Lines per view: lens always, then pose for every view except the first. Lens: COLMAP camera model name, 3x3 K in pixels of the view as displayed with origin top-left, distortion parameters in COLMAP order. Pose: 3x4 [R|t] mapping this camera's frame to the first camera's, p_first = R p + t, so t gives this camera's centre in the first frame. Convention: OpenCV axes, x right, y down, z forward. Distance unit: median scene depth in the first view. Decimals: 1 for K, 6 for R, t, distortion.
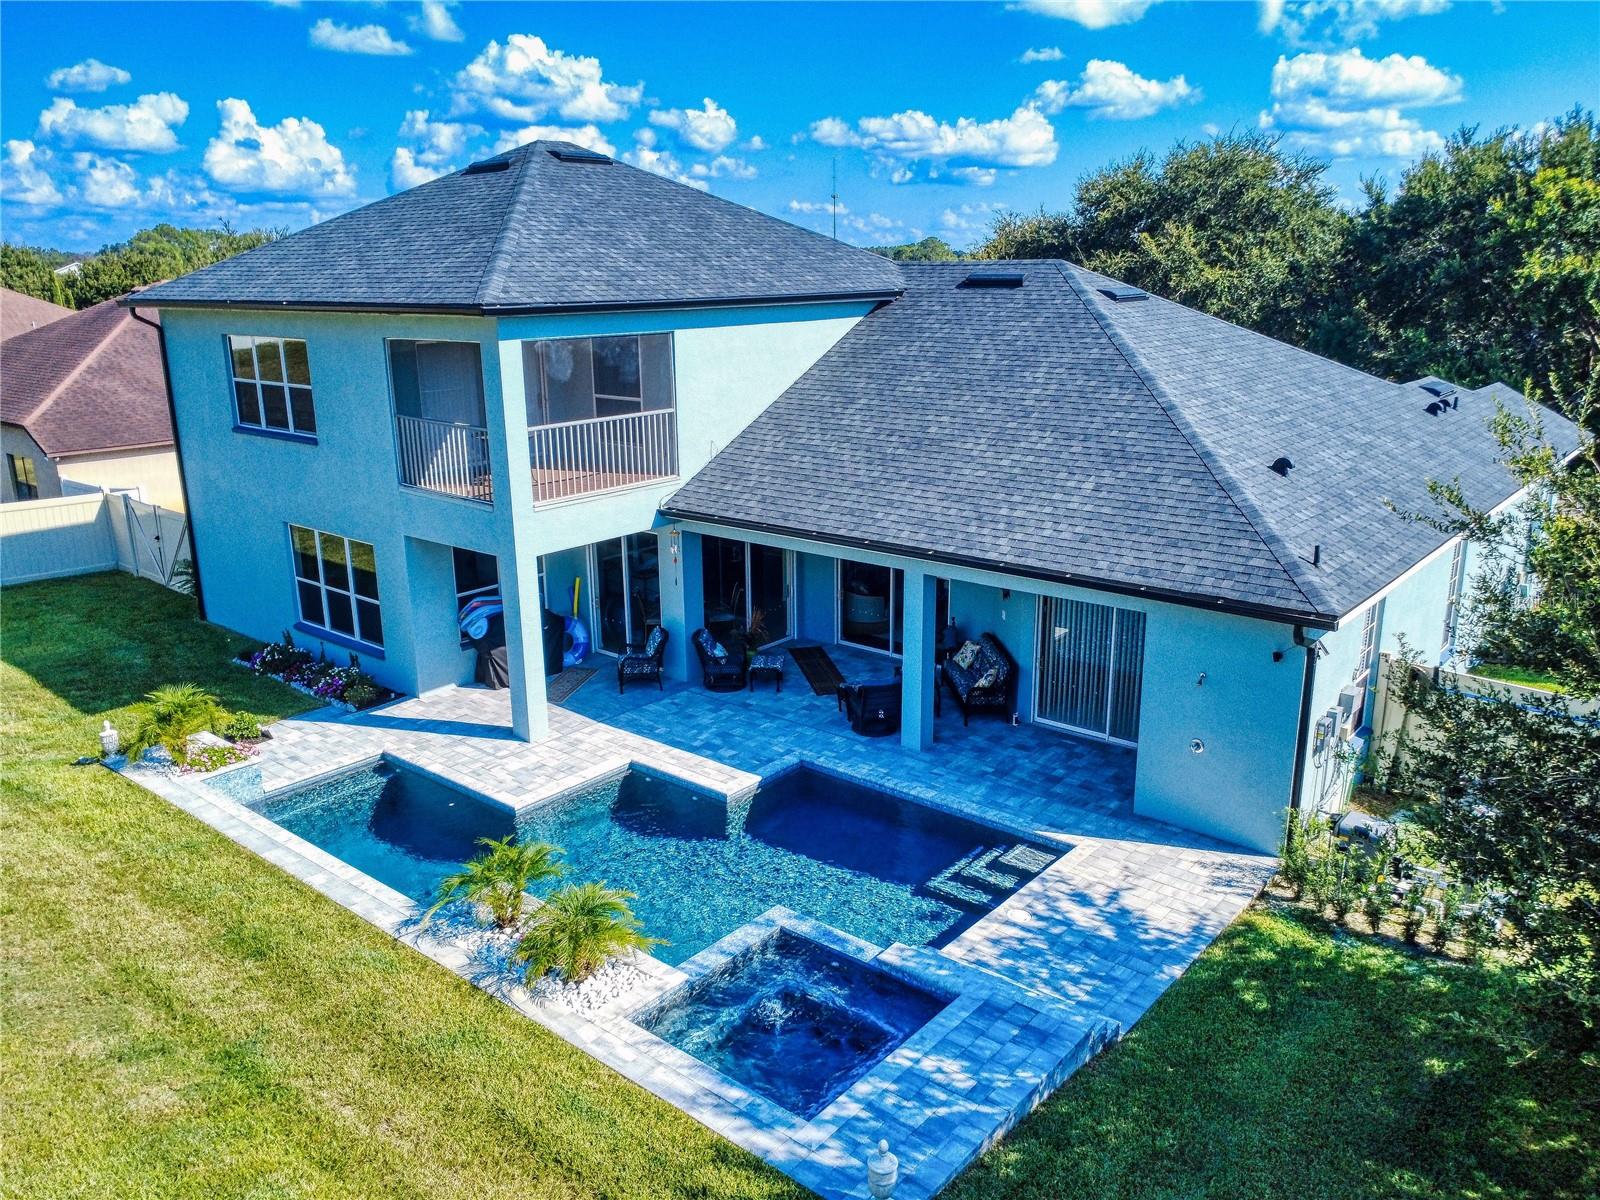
lens RADIAL K [[1207.1, 0, 804.5], [0, 1207.1, 595.5], [0, 0, 1]] dist [0.009915, -0.008146]
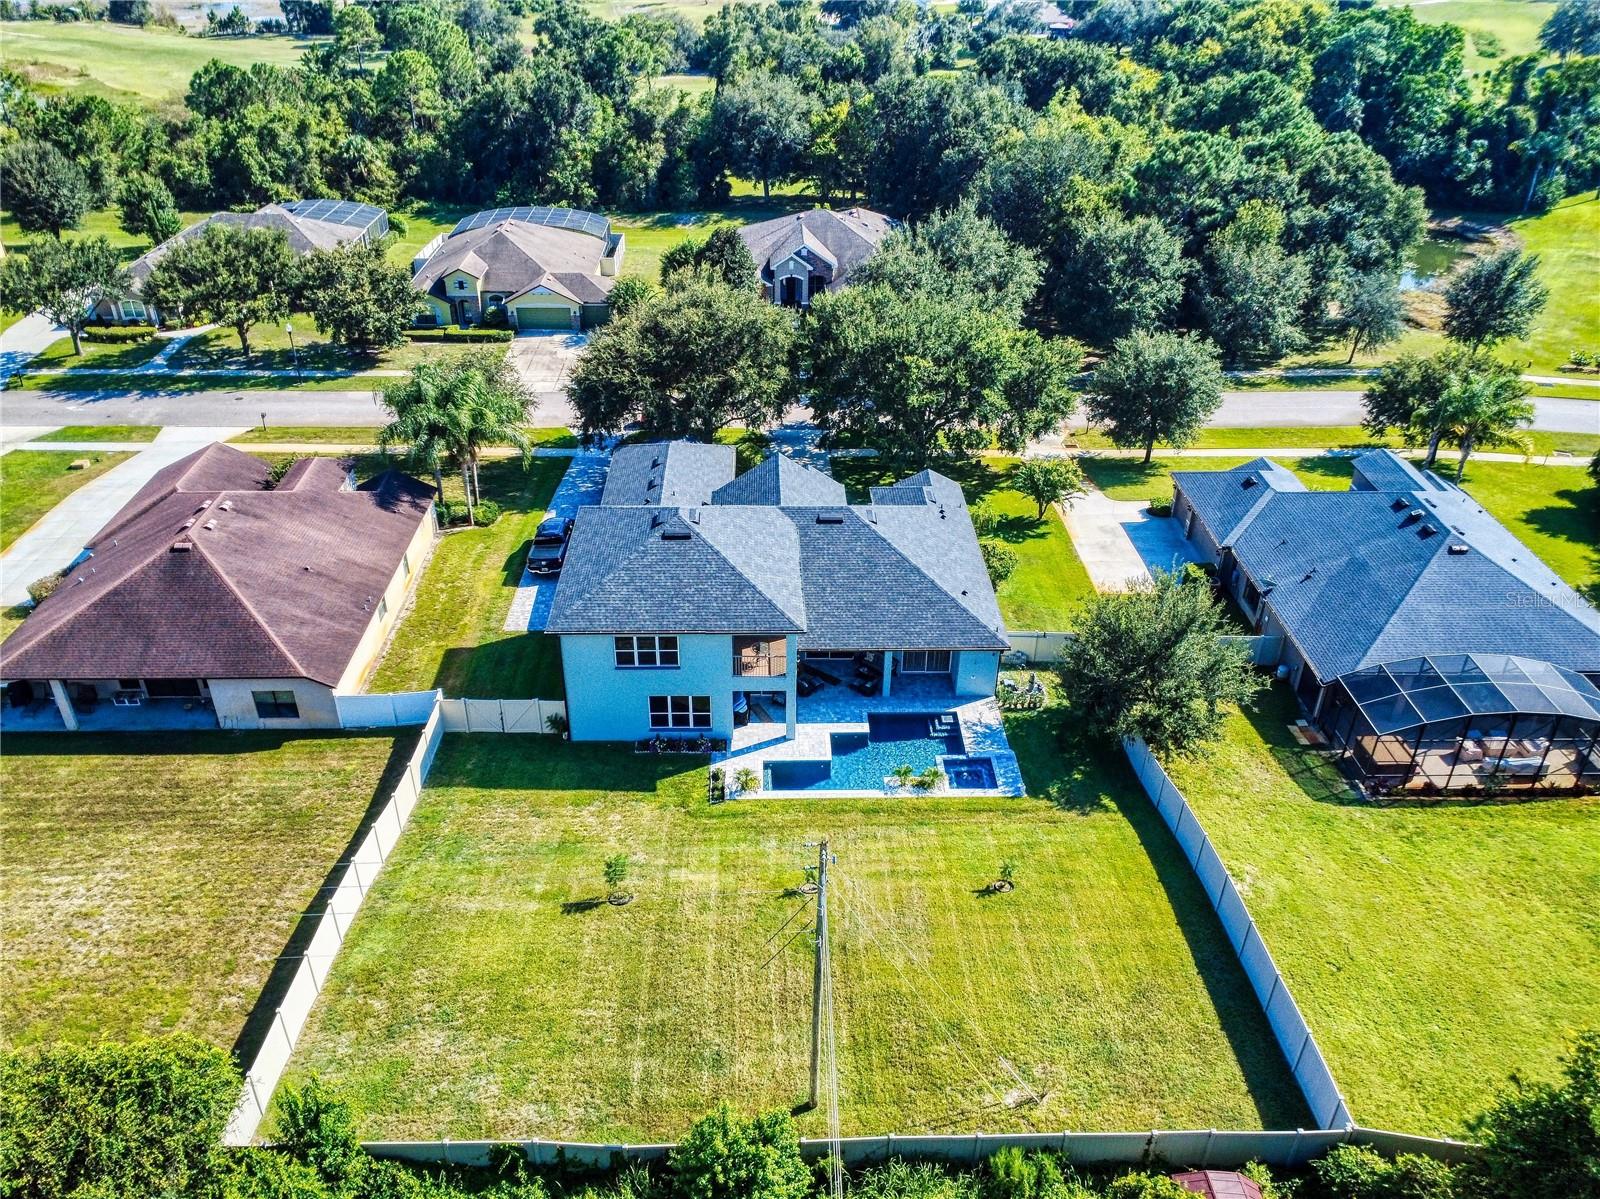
lens RADIAL K [[1220.6, 0, 801.6], [0, 1220.6, 589.6], [0, 0, 1]] dist [-0.001788, 0.000796]
pose [[0.749238, -0.322202, 0.578643, -2.141566], [0.154763, 0.934672, 0.320057, -1.394382], [-0.643965, -0.150247, 0.750157, -1.476976]]
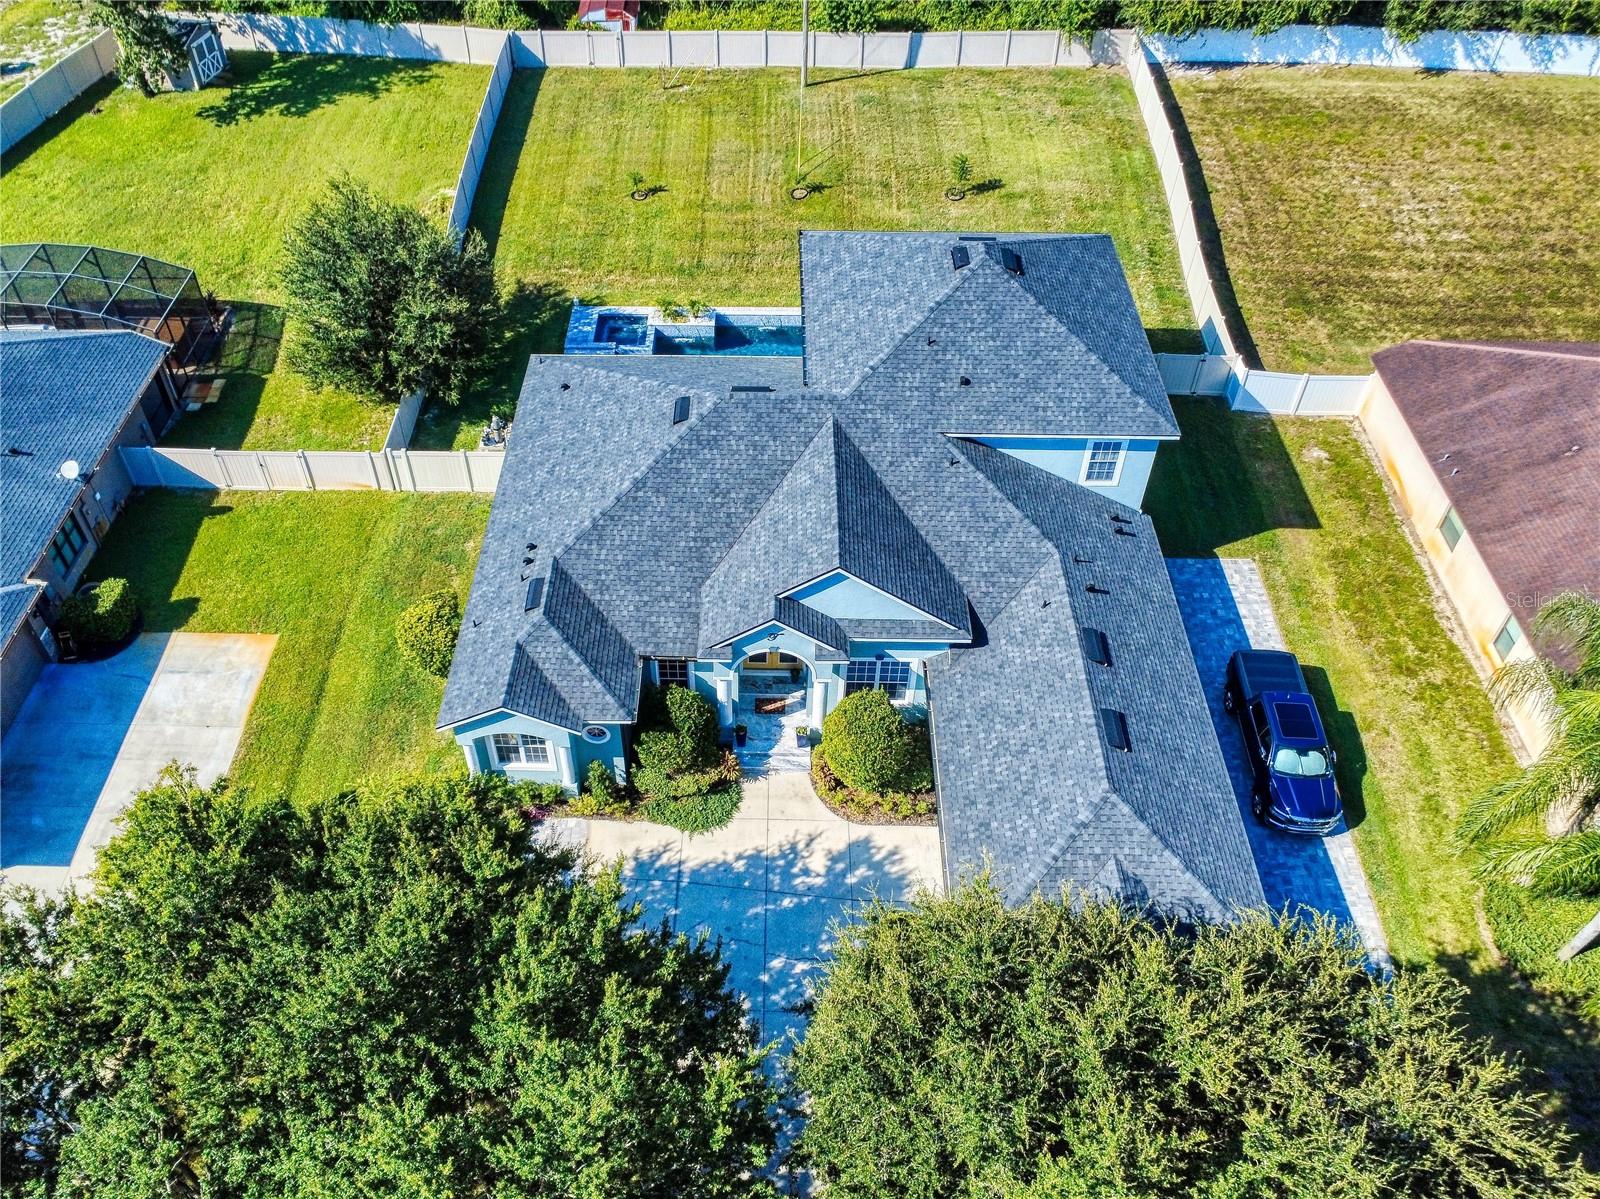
lens RADIAL K [[1271.3, 0, 730.3], [0, 1271.3, 593.7], [0, 0, 1]] dist [0.007232, -0.006996]
pose [[-0.791105, 0.448235, -0.416219, 1.454668], [-0.139996, 0.529709, 0.836546, -2.210150], [0.595444, 0.720065, -0.356305, 2.516020]]
